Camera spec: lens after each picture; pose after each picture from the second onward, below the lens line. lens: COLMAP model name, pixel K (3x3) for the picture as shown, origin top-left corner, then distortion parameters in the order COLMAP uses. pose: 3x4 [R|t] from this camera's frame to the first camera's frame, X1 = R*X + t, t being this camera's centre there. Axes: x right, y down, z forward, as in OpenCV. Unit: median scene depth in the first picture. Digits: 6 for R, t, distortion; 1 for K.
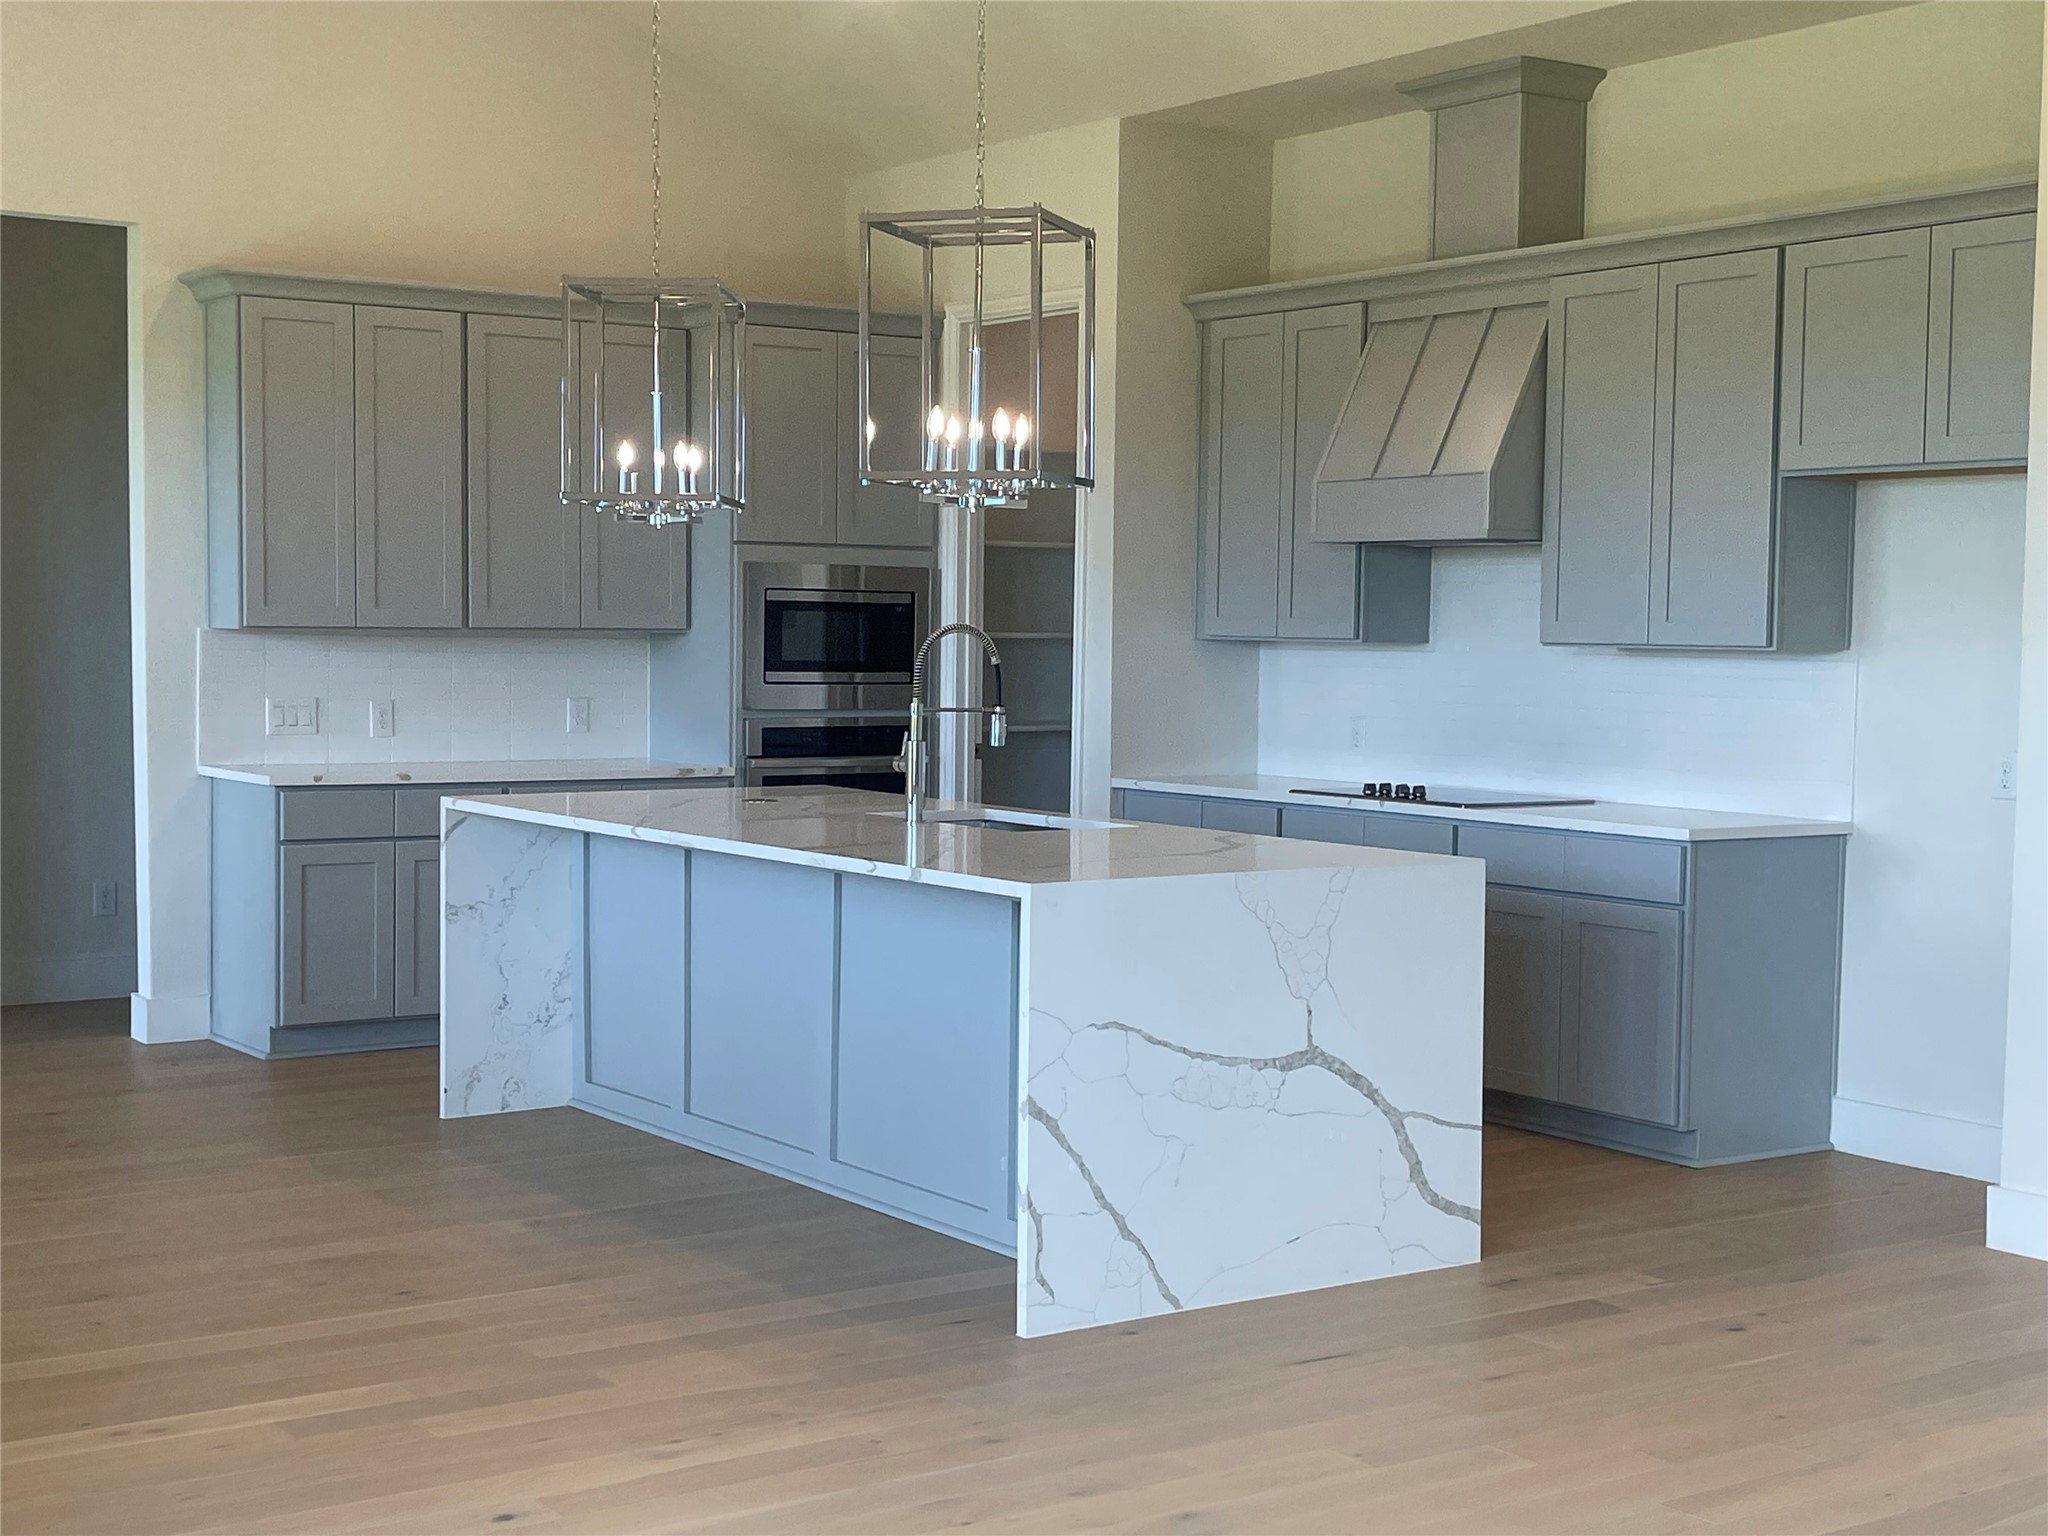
lens RADIAL K [[2771.9, 0, 1024.0], [0, 2771.9, 768.0], [0, 0, 1]] dist [0.152055, -0.493150]
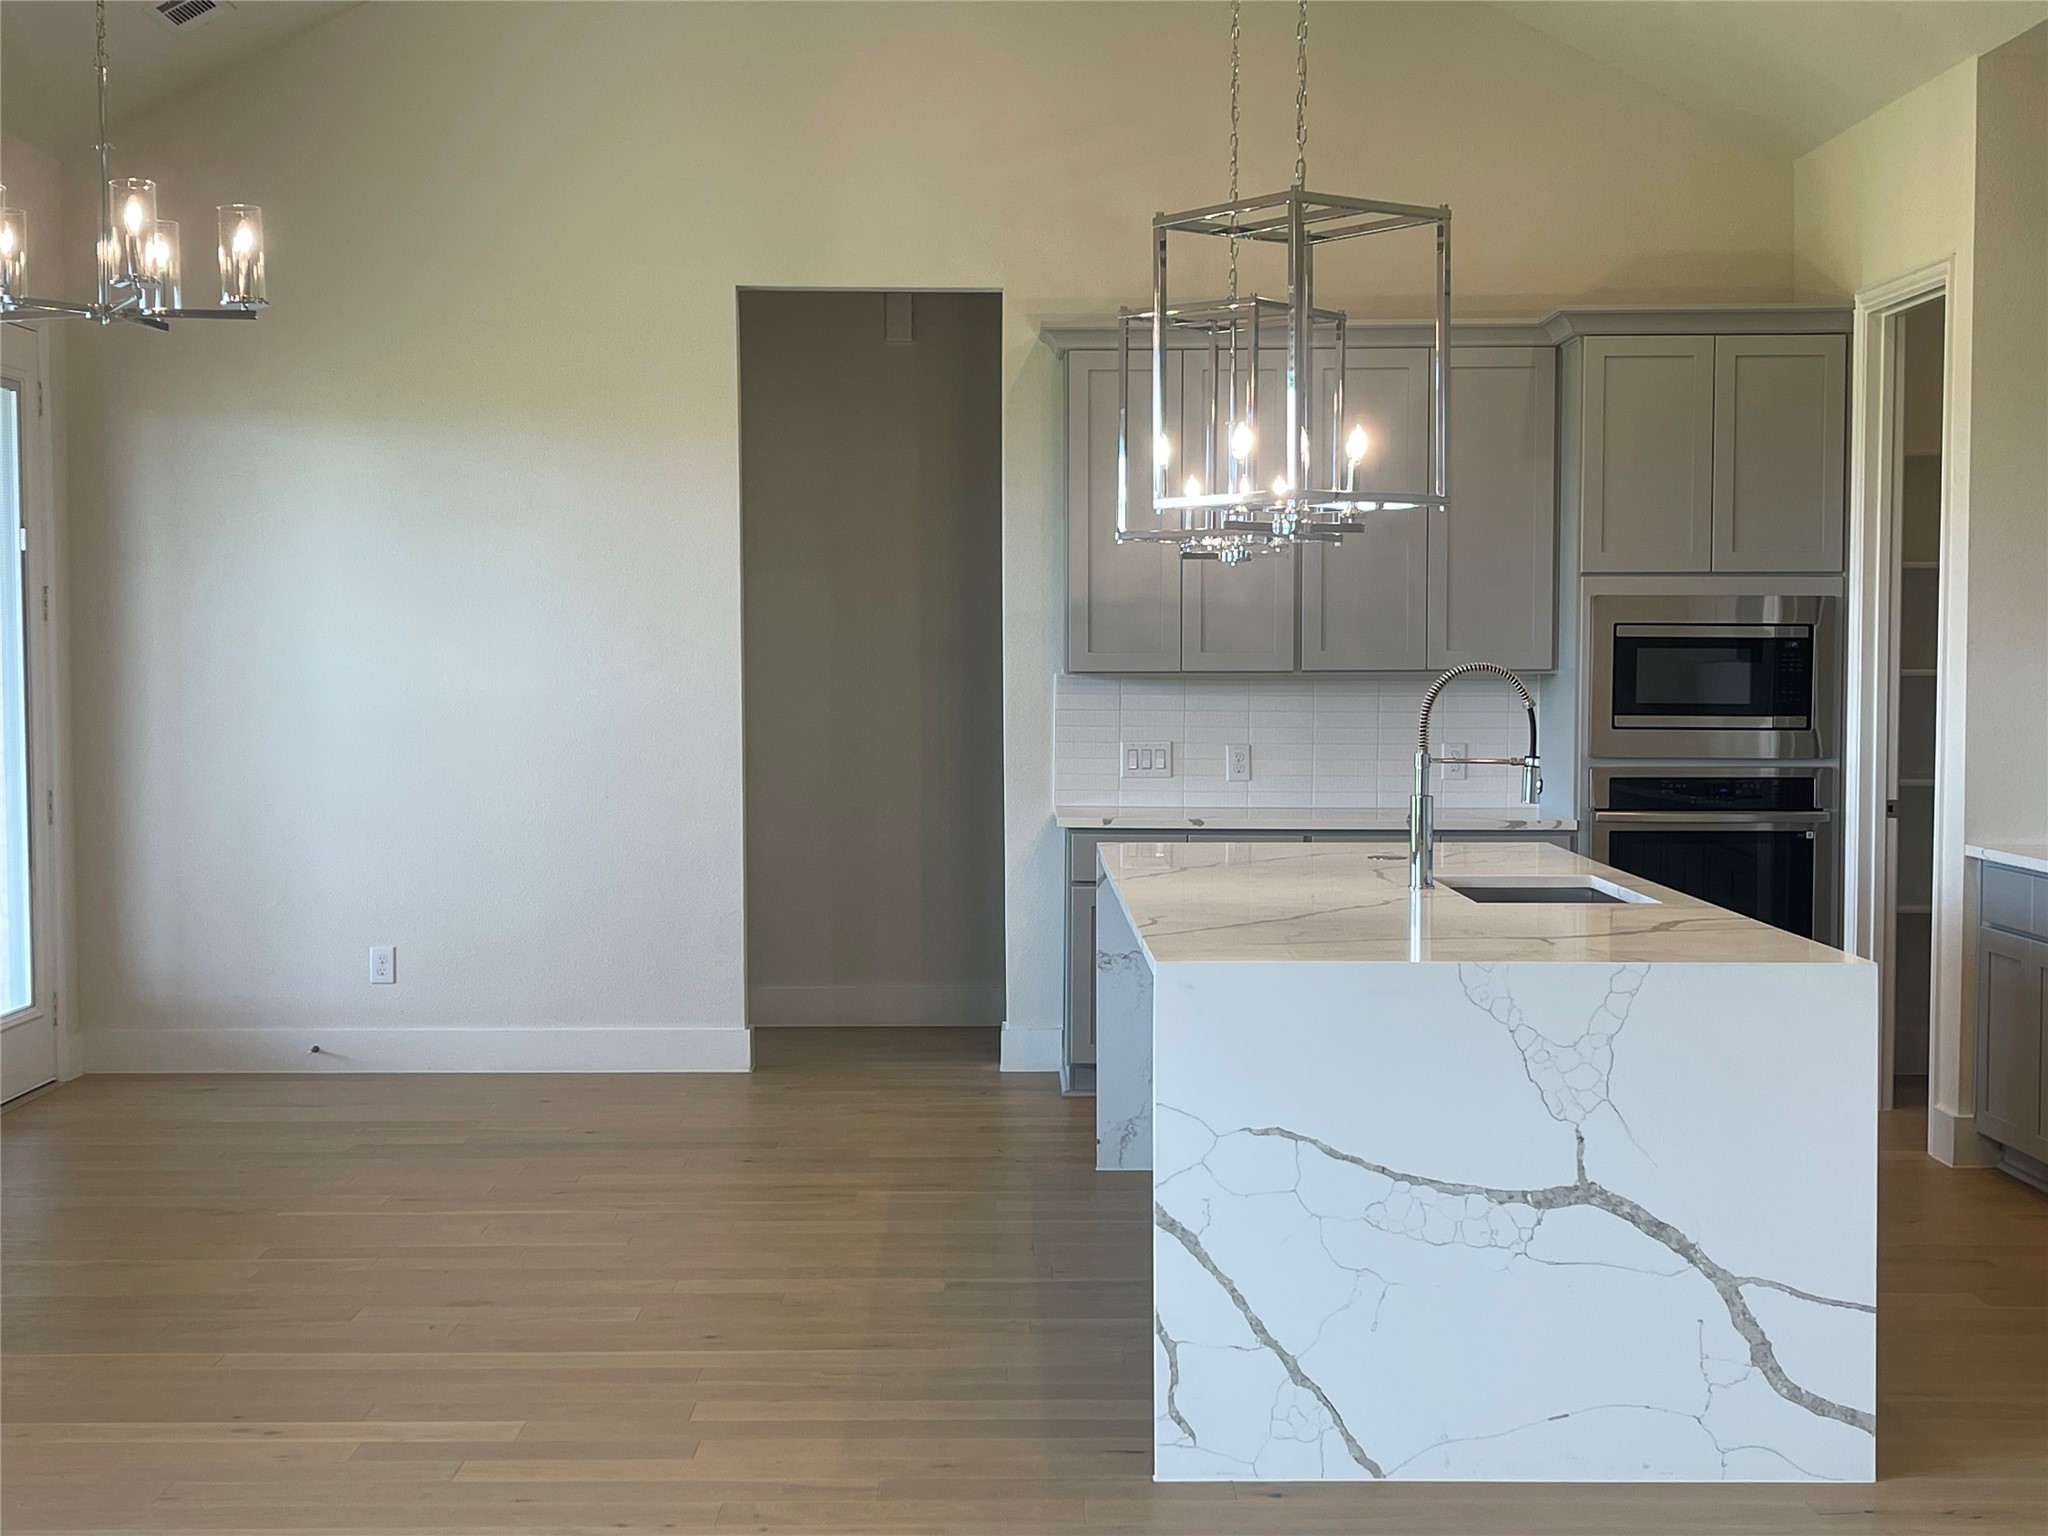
lens RADIAL K [[2771.9, 0, 1024.0], [0, 2771.9, 768.0], [0, 0, 1]] dist [0.152055, -0.493150]
pose [[0.824280, 0.013990, -0.566009, 0.420648], [-0.021965, 0.999732, -0.007277, -0.010972], [0.565755, 0.018431, 0.824367, 0.227736]]
